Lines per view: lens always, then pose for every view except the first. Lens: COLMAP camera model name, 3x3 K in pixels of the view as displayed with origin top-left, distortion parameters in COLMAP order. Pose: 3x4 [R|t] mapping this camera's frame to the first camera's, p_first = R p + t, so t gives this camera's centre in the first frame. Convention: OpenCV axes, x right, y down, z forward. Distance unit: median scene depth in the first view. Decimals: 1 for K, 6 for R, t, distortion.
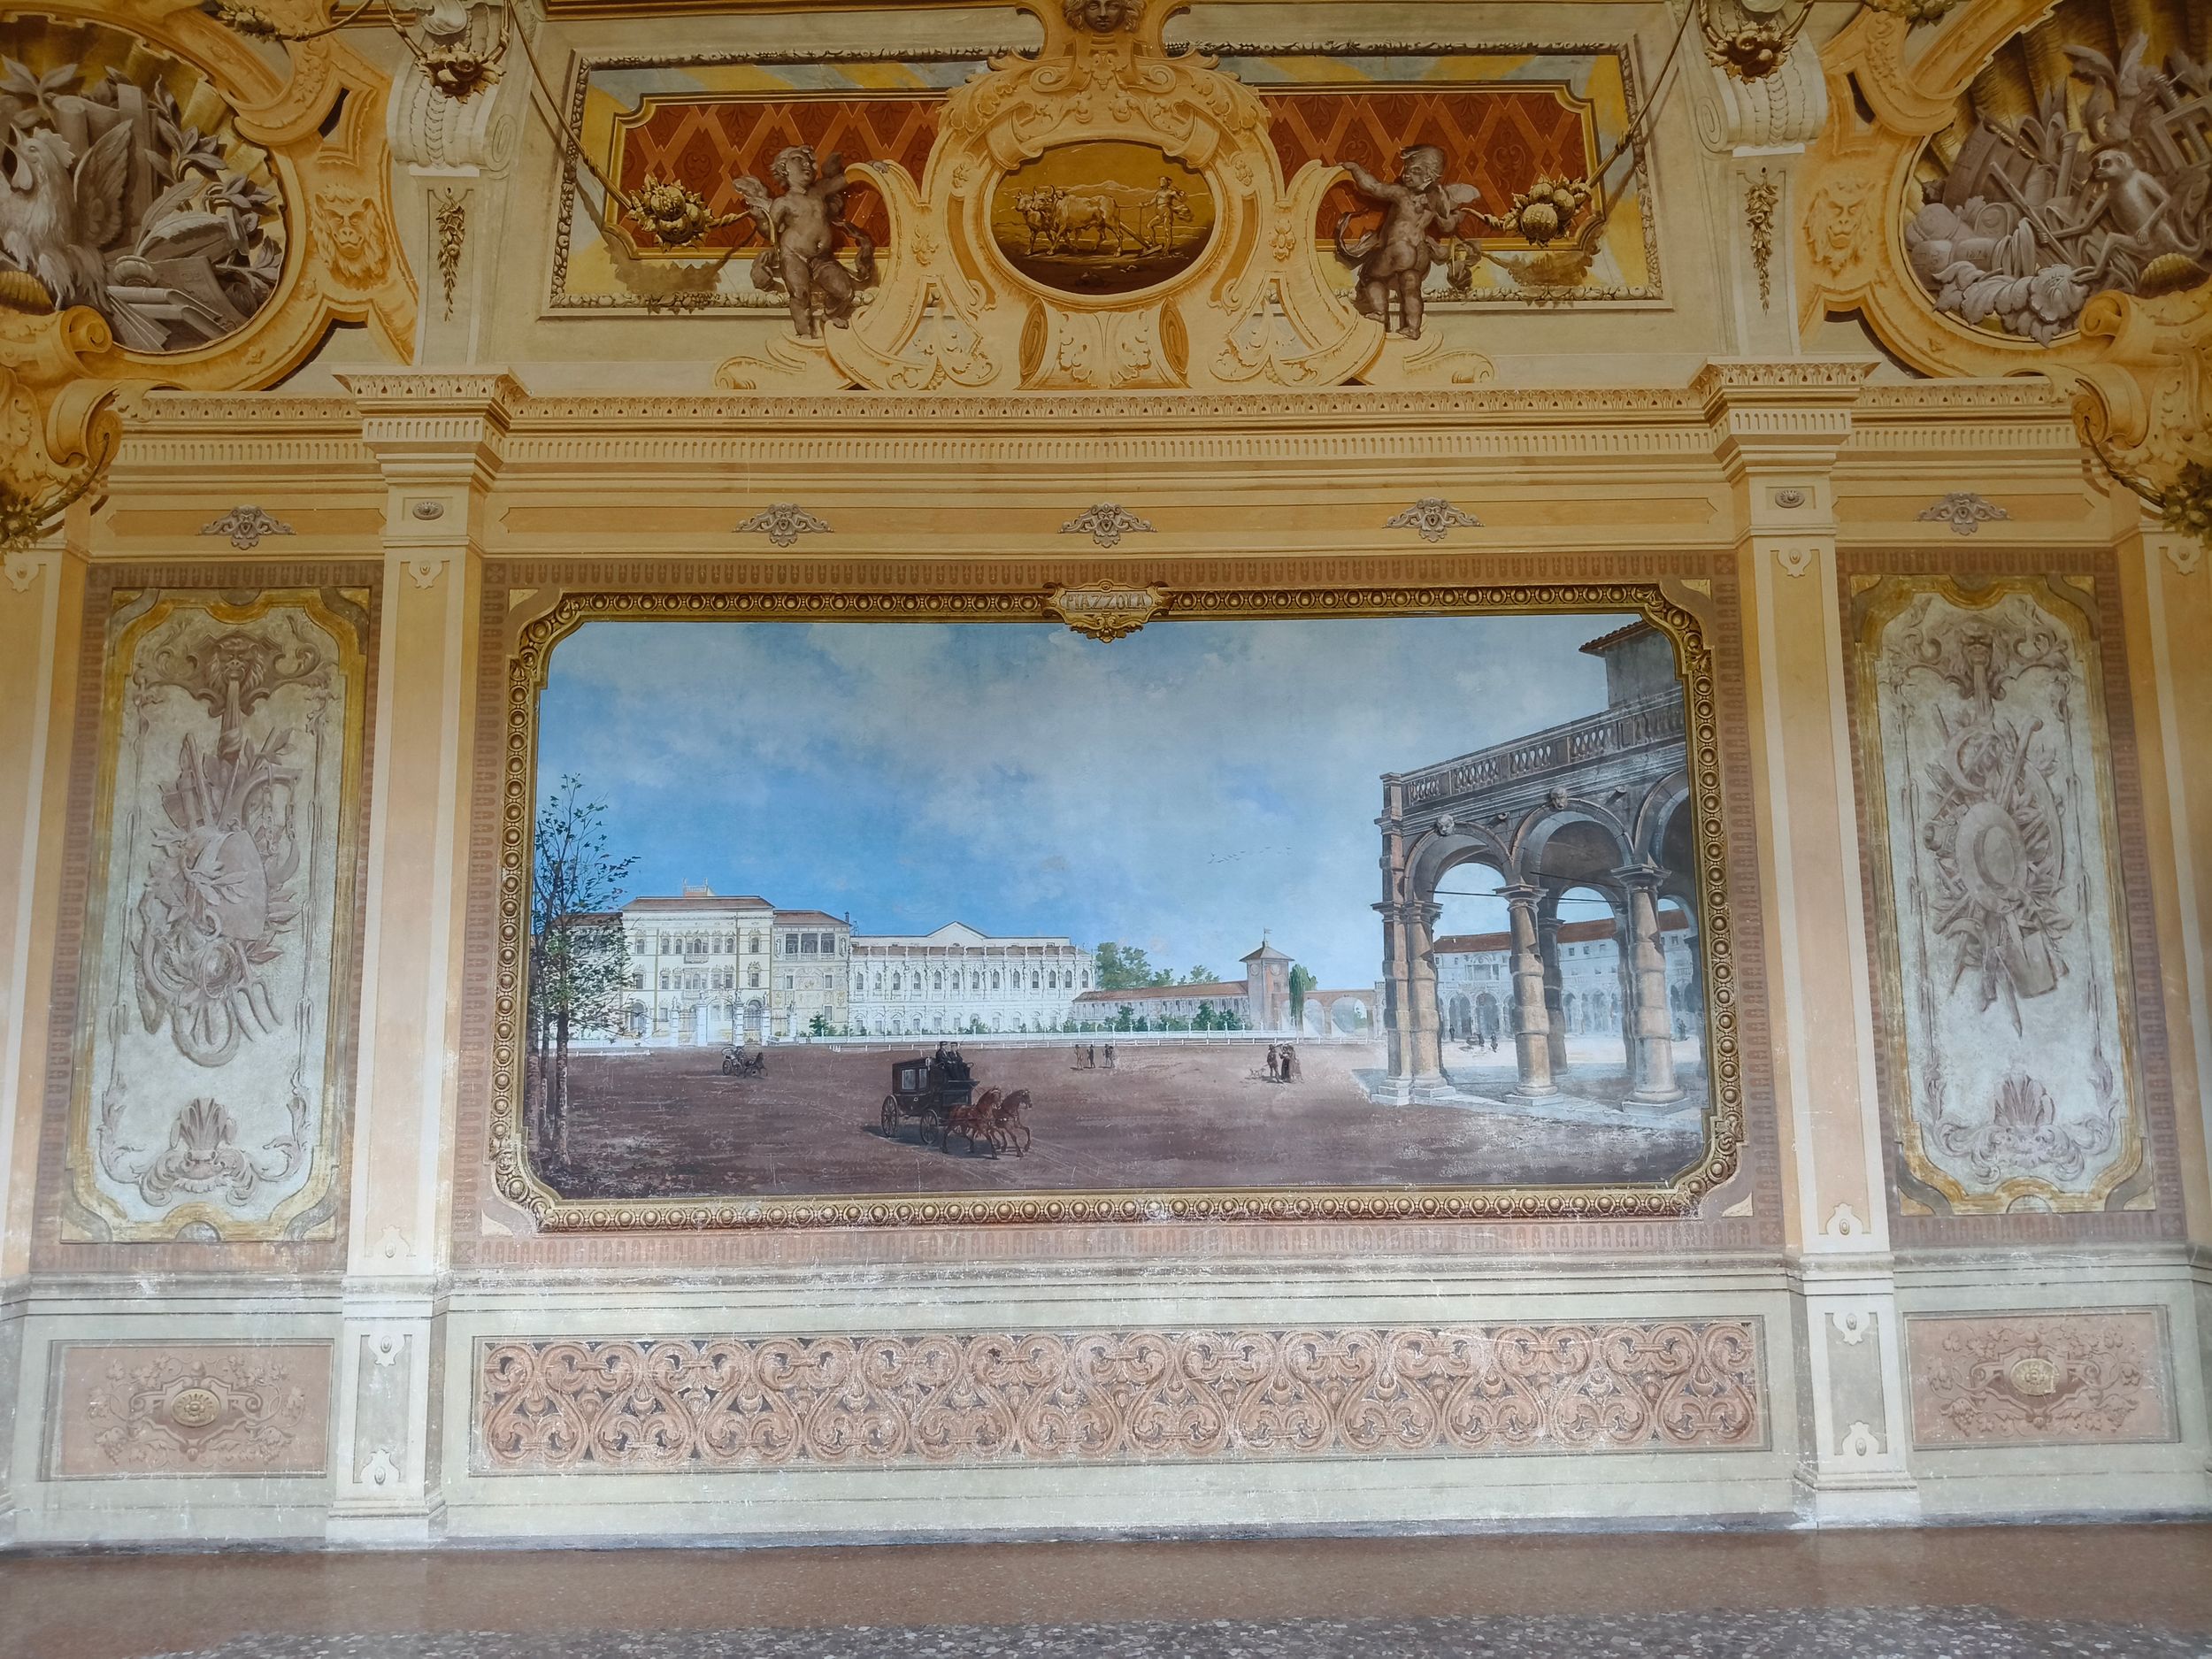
lens RADIAL K [[1701.2, 0, 1106.0], [0, 1701.2, 829.5], [0, 0, 1]] dist [-0.027800, -0.007809]
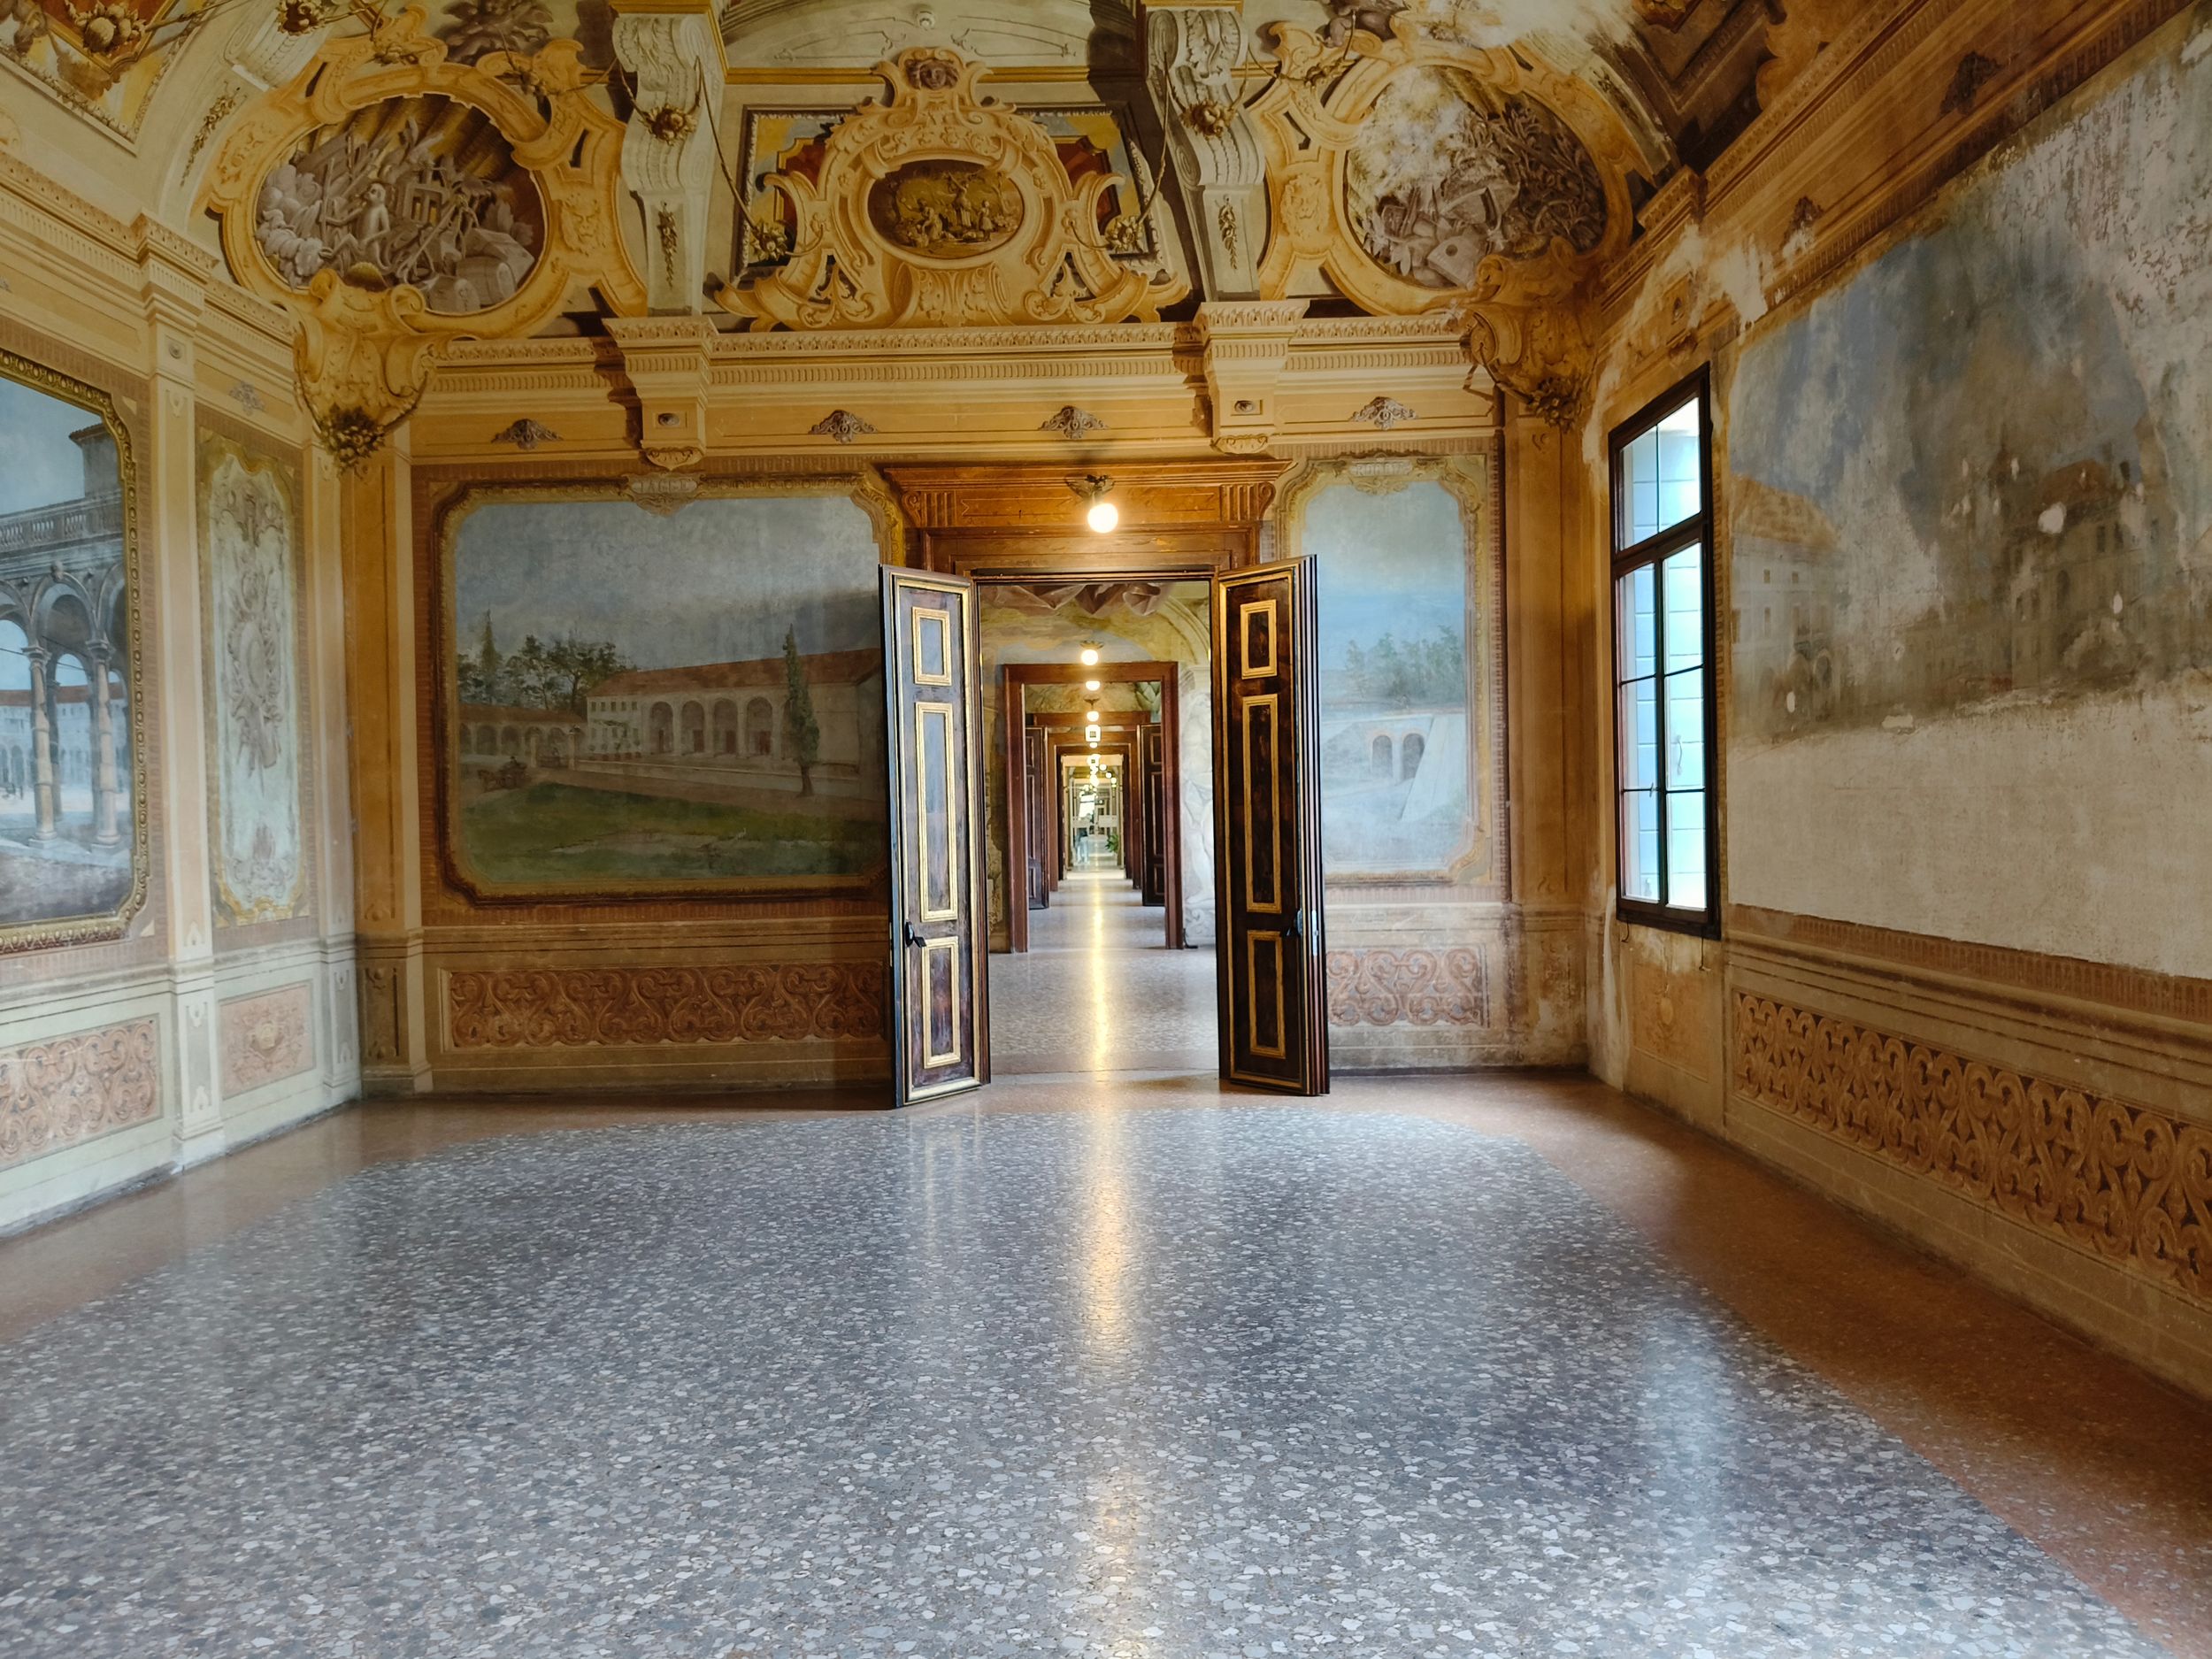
lens RADIAL K [[1634.2, 0, 1106.0], [0, 1634.2, 829.5], [0, 0, 1]] dist [-0.185692, 0.104282]
pose [[0.003615, -0.001332, 0.999993, -0.723694], [-0.135051, 0.990837, 0.001808, 0.054415], [-0.990832, -0.135057, 0.003402, 0.309129]]
